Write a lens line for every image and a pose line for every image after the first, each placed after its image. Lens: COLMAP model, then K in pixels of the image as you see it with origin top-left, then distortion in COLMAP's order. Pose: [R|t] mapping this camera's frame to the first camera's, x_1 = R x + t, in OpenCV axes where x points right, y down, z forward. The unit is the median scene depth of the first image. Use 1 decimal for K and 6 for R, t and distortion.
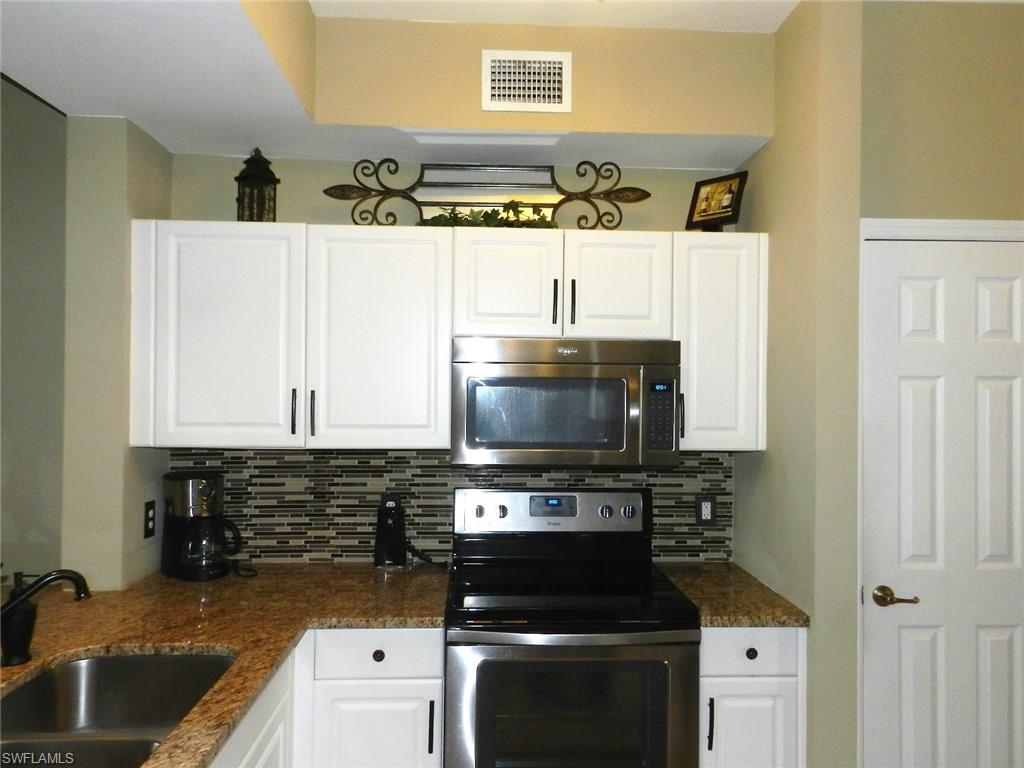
lens RADIAL K [[697.5, 0, 509.8], [0, 697.5, 386.0], [0, 0, 1]] dist [0.024518, -0.008336]
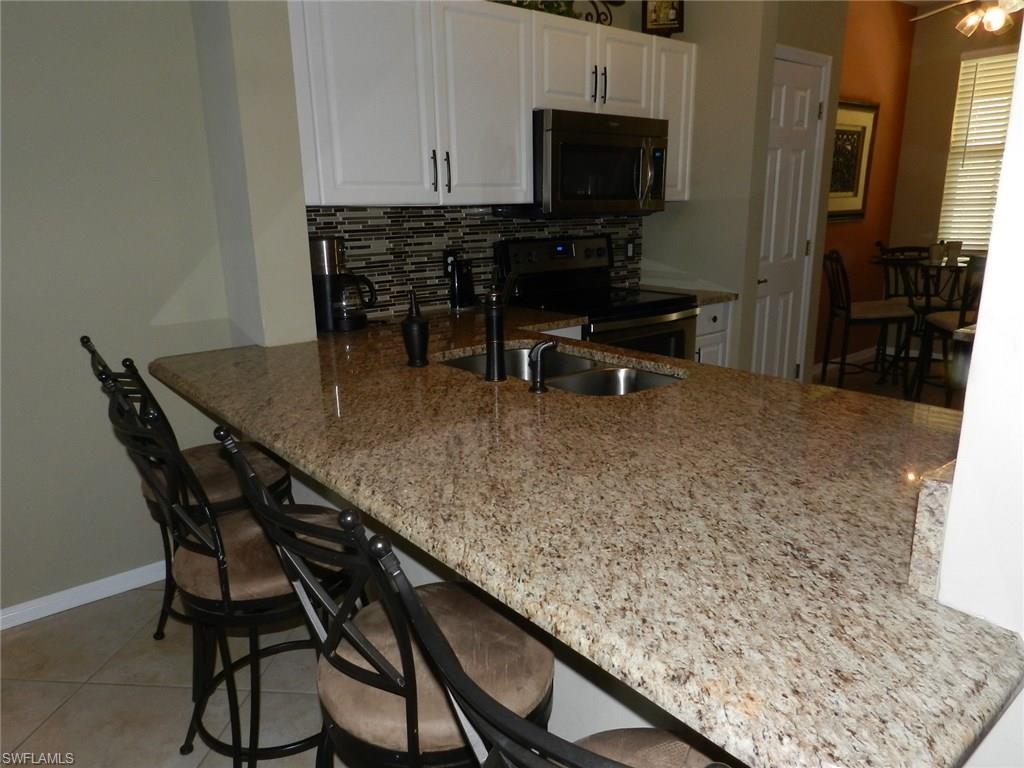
lens RADIAL K [[697.5, 0, 512.0], [0, 697.5, 388.5], [0, 0, 1]] dist [0.024518, -0.008336]
pose [[0.801781, -0.173508, 0.571875, -0.811476], [0.024006, 0.965504, 0.259279, 0.076139], [-0.597135, -0.194157, 0.778288, -0.035191]]
